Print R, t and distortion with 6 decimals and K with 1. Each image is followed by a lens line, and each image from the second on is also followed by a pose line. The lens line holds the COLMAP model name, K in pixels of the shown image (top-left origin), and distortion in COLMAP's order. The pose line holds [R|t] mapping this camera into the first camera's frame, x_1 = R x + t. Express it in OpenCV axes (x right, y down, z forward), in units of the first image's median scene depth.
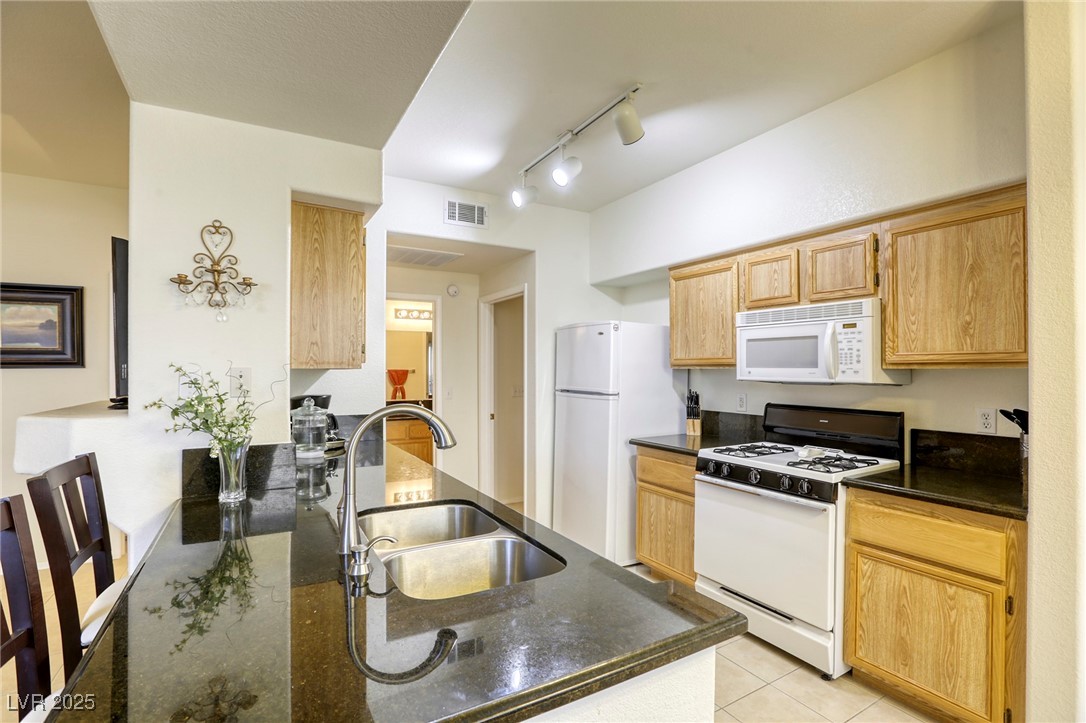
lens RADIAL K [[506.1, 0, 539.5], [0, 506.1, 363.9], [0, 0, 1]] dist [-0.044965, 0.013566]
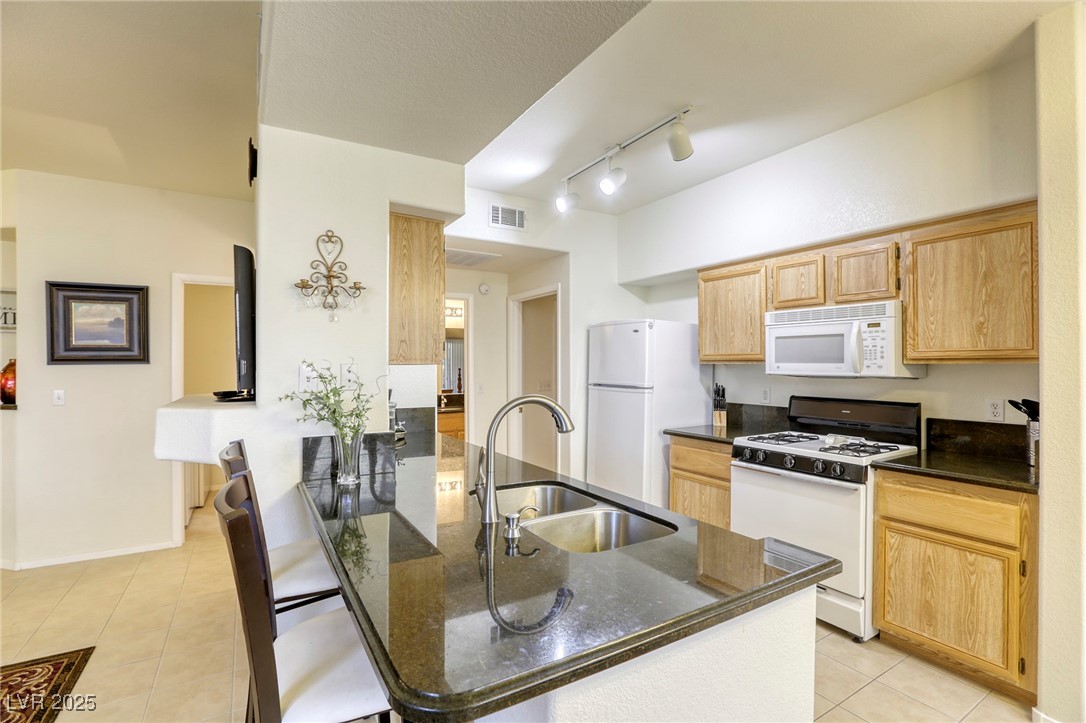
lens RADIAL K [[510.3, 0, 540.4], [0, 510.3, 358.6], [0, 0, 1]] dist [-0.046025, 0.014611]
pose [[0.999643, -0.000857, 0.026700, -0.168470], [0.000877, 0.999999, -0.000736, -0.001729], [-0.026699, 0.000759, 0.999643, -0.108807]]
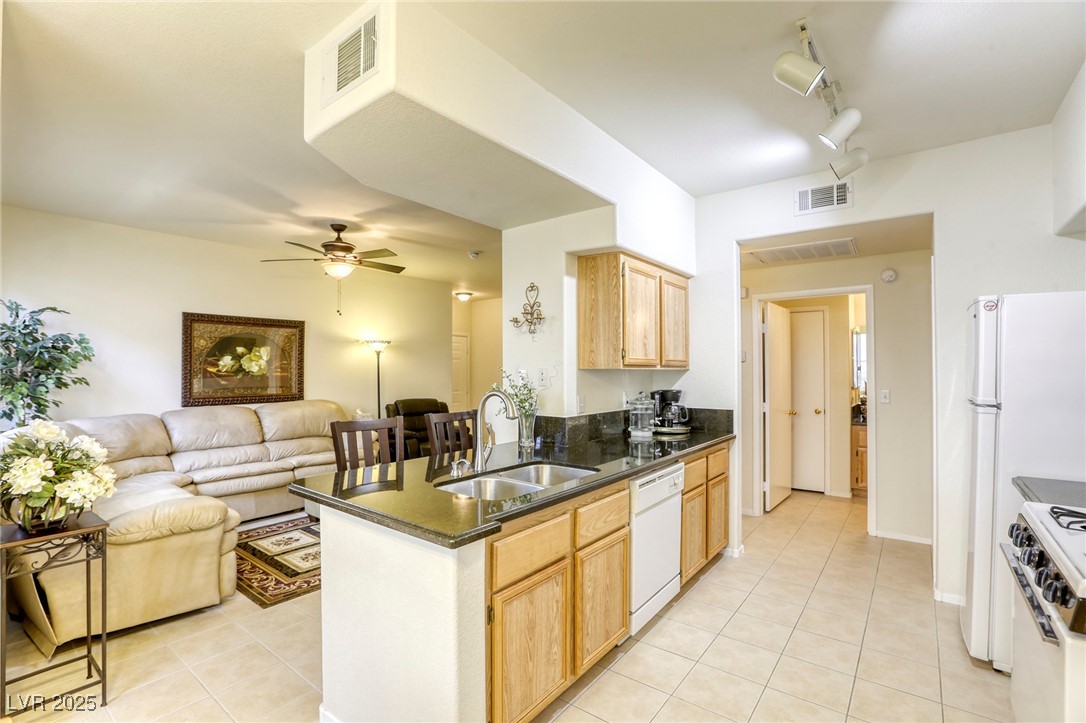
lens RADIAL K [[506.1, 0, 539.5], [0, 506.1, 363.9], [0, 0, 1]] dist [-0.044965, 0.013566]
pose [[0.365020, -0.014210, -0.930891, 0.792811], [0.012168, 0.999871, -0.010491, 0.008435], [0.930920, -0.007498, 0.365146, 0.304465]]
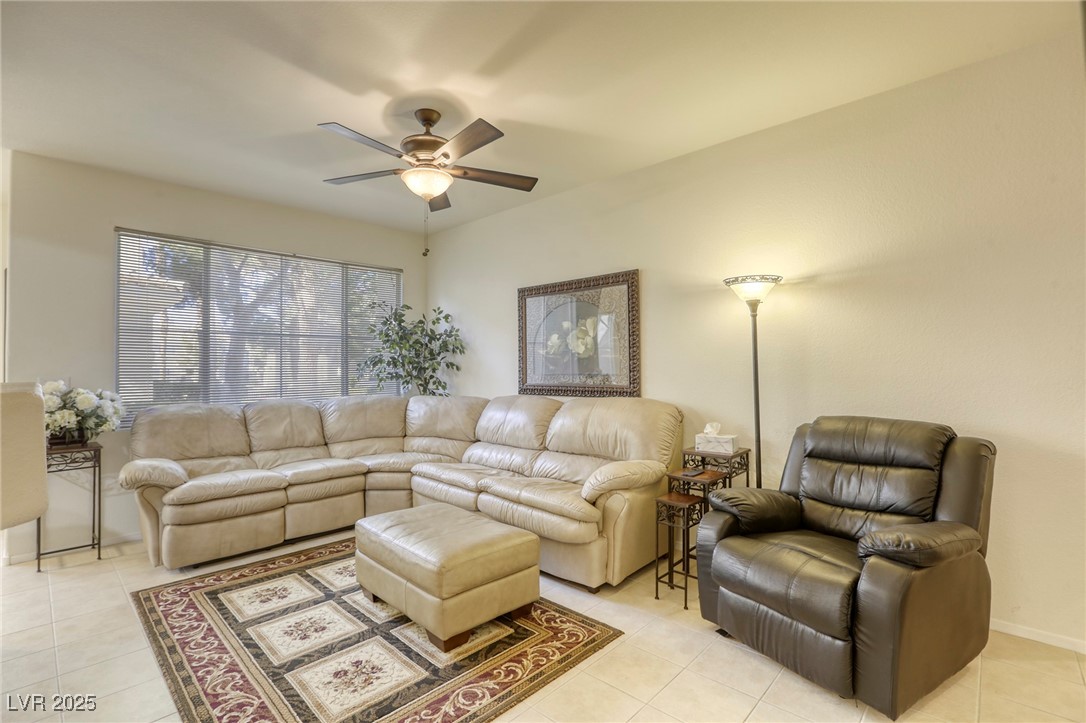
lens RADIAL K [[506.1, 0, 539.5], [0, 506.1, 363.9], [0, 0, 1]] dist [-0.044965, 0.013566]
pose [[-0.955296, -0.003066, -0.295637, -1.213519], [0.003711, 0.999743, -0.022359, 0.079719], [0.295629, -0.022456, -0.955039, 1.531931]]
